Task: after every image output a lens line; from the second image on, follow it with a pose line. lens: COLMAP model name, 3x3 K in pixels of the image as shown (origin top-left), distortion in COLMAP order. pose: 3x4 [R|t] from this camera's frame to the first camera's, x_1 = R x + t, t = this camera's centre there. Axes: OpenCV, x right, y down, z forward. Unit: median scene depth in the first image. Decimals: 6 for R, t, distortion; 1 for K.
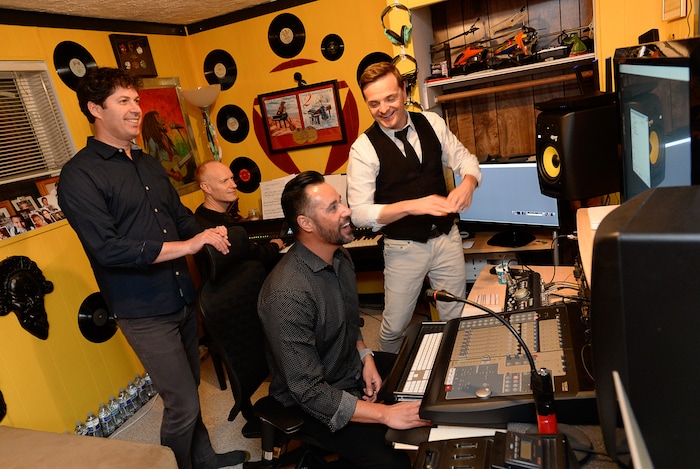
lens RADIAL K [[486.9, 0, 350.0], [0, 486.9, 234.5], [0, 0, 1]] dist [-0.001465, 0.002068]
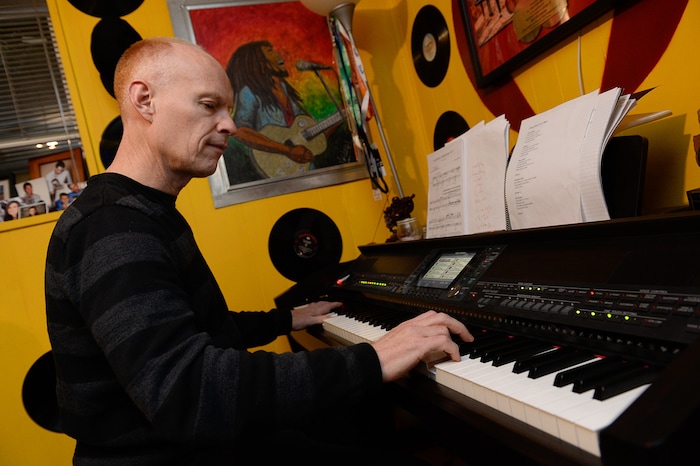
lens RADIAL K [[486.9, 0, 350.0], [0, 486.9, 233.0], [0, 0, 1]] dist [-0.001465, 0.002068]
pose [[0.622485, 0.029988, -0.782057, 0.110708], [-0.082949, 0.996165, -0.027826, -0.020837], [0.778224, 0.082192, 0.622585, 0.712625]]
